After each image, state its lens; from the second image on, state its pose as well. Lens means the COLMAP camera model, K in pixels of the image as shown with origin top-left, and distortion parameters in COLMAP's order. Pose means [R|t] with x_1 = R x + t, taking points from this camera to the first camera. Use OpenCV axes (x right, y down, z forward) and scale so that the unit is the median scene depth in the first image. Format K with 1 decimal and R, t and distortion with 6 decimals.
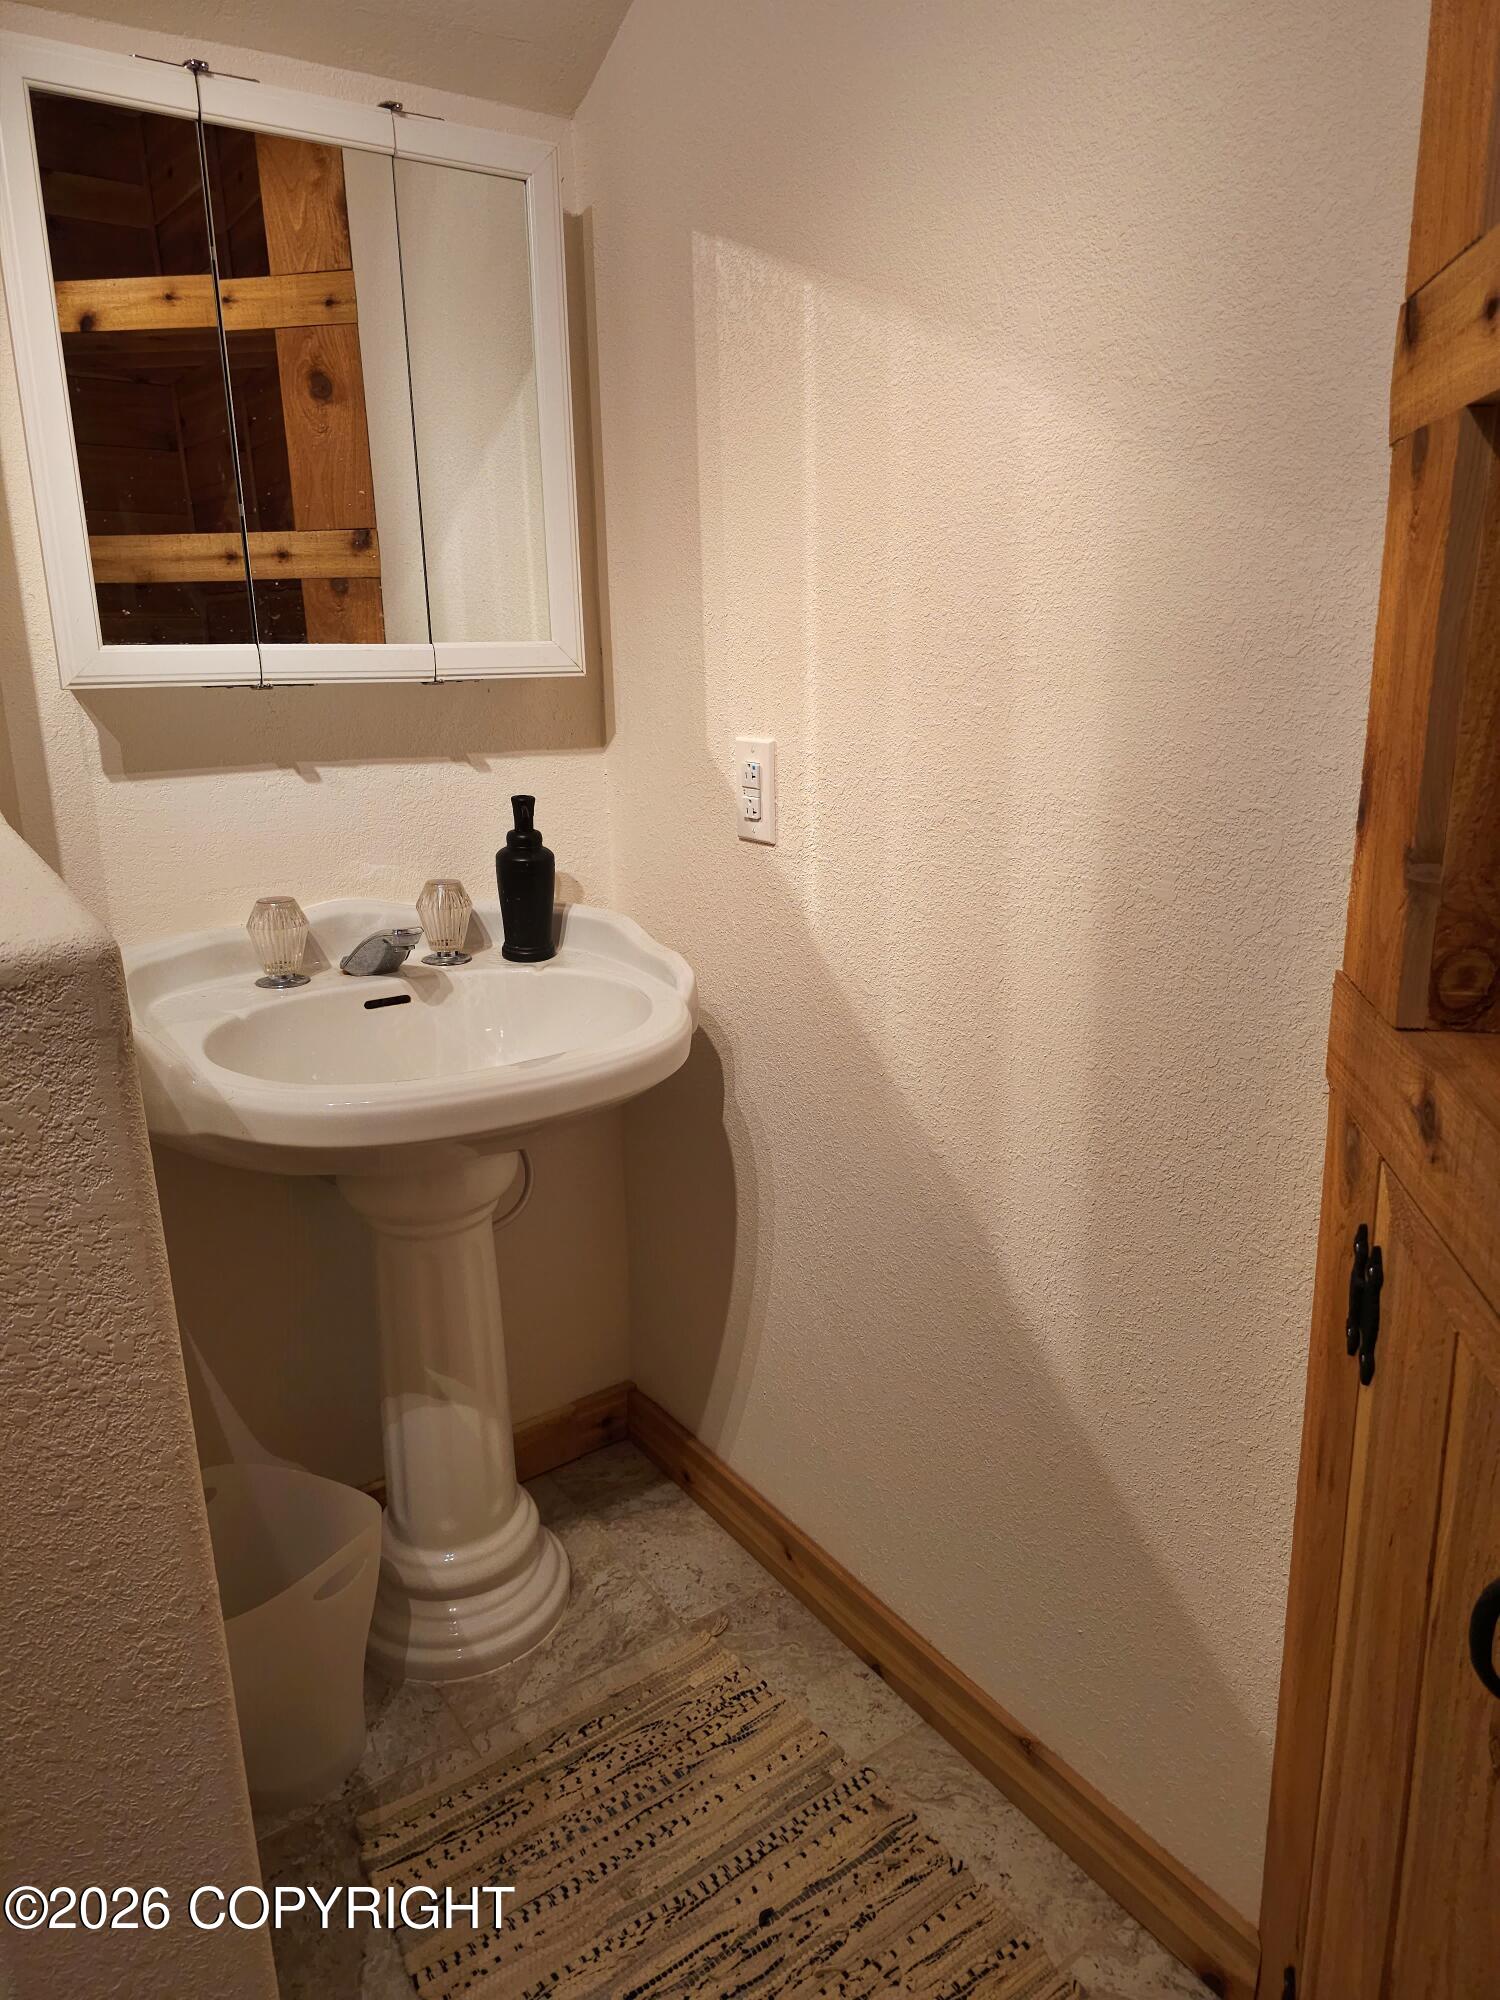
lens RADIAL K [[1353.4, 0, 736.3], [0, 1353.4, 1005.1], [0, 0, 1]] dist [0.079201, -0.067910]
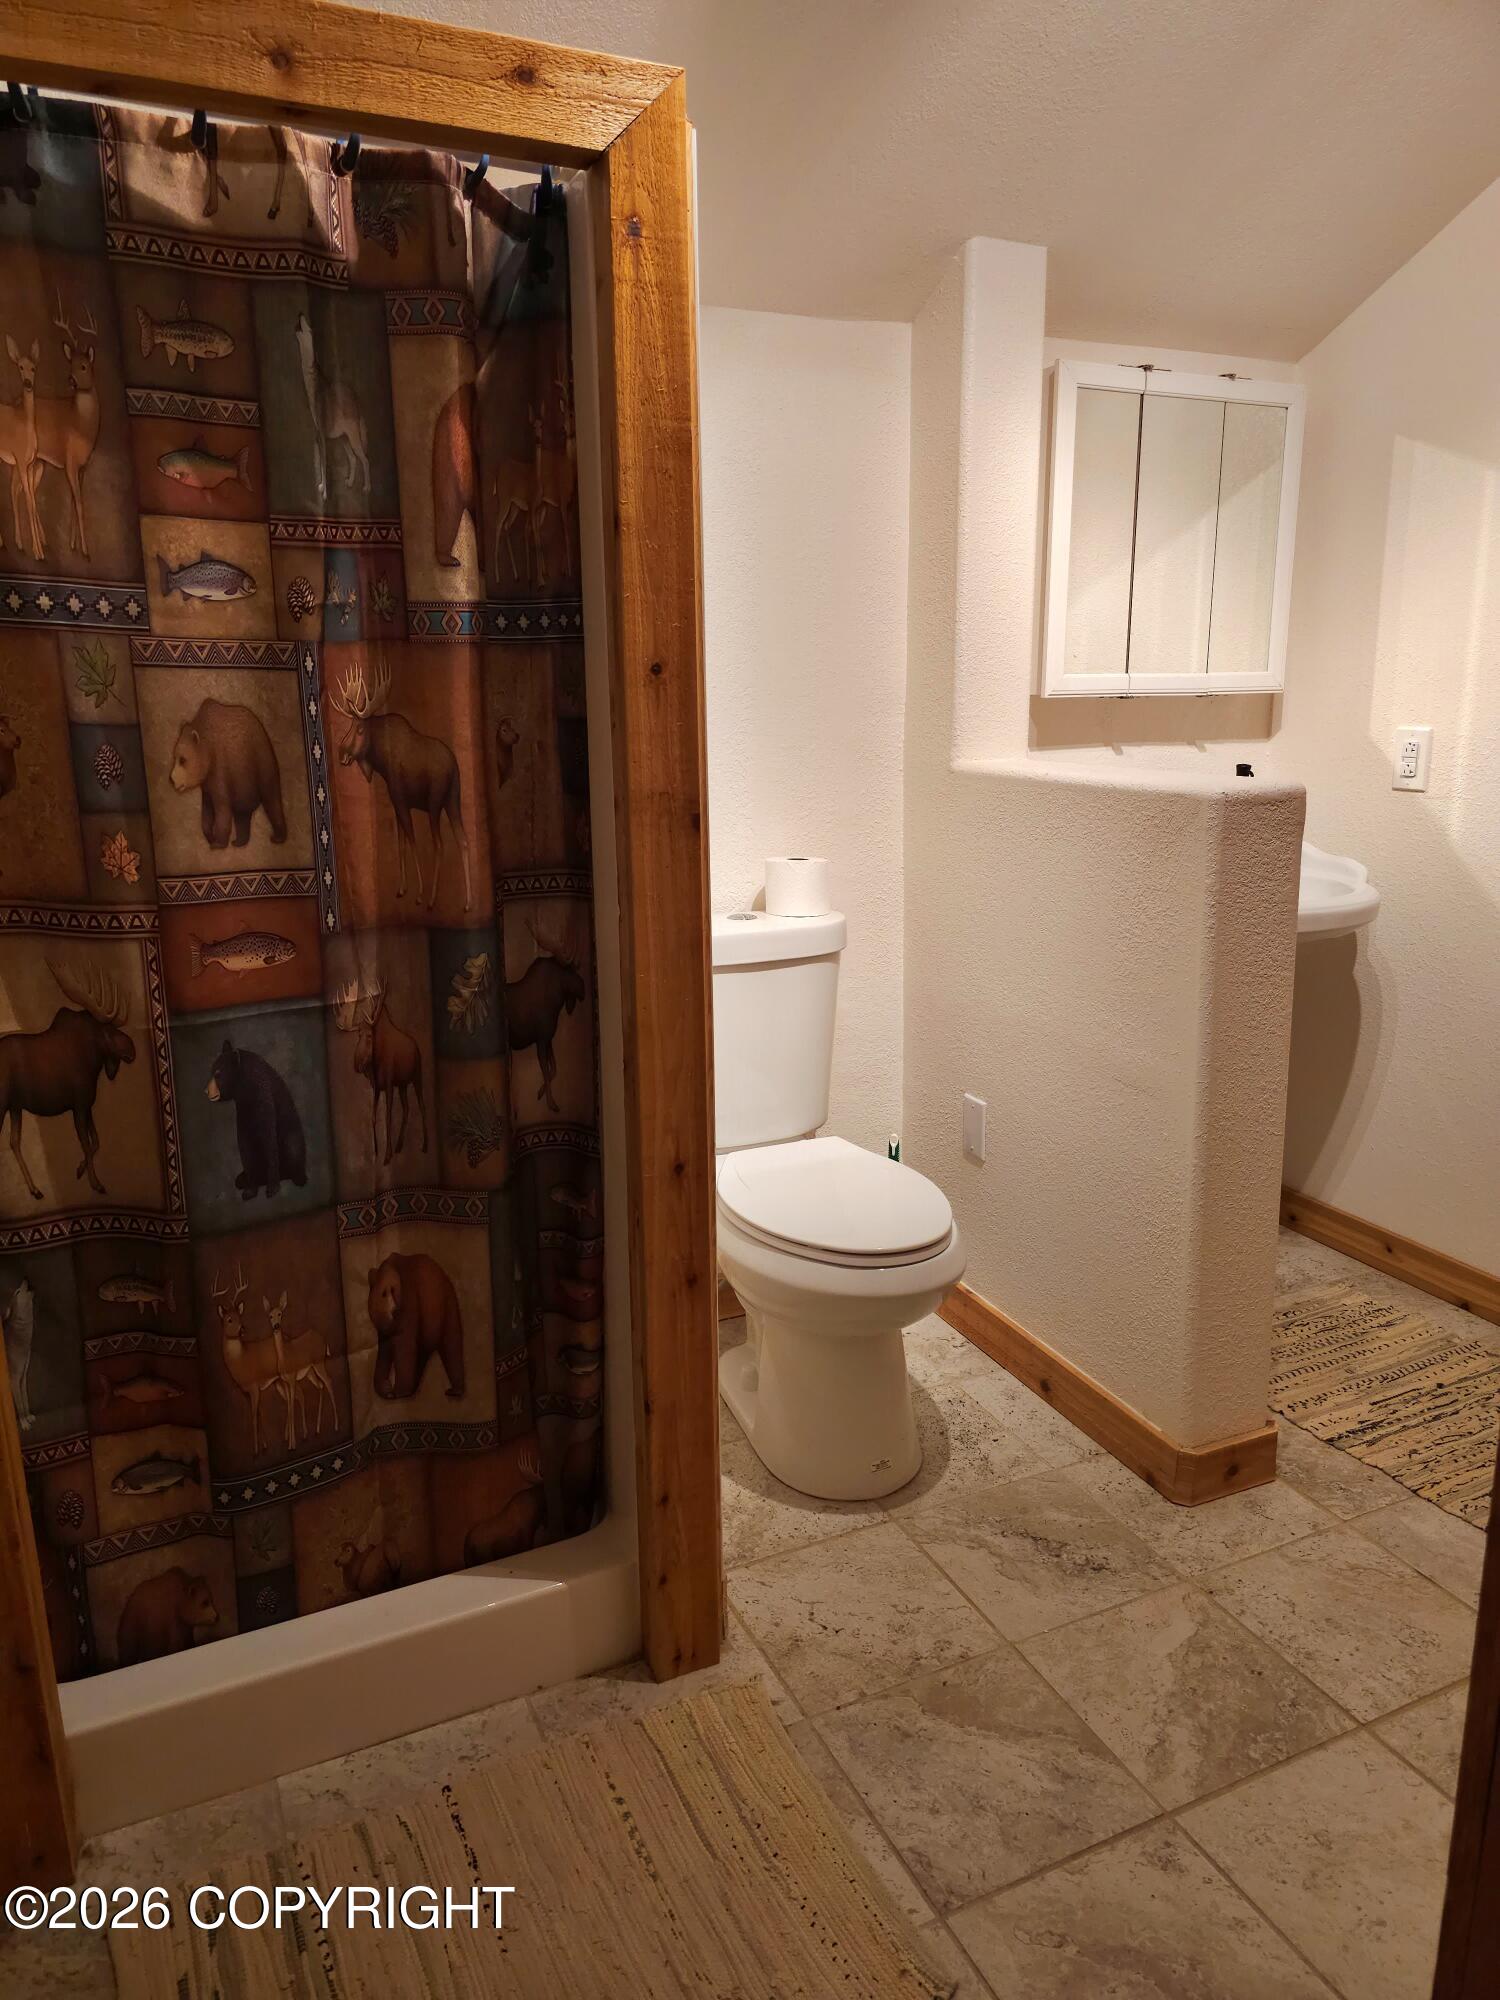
lens RADIAL K [[1353.4, 0, 762.7], [0, 1353.4, 992.7], [0, 0, 1]] dist [0.079201, -0.067910]
pose [[0.987563, 0.043025, -0.151221, -0.507068], [-0.048851, 0.998192, -0.035022, 0.225155], [0.149441, 0.041974, 0.987879, -0.768535]]
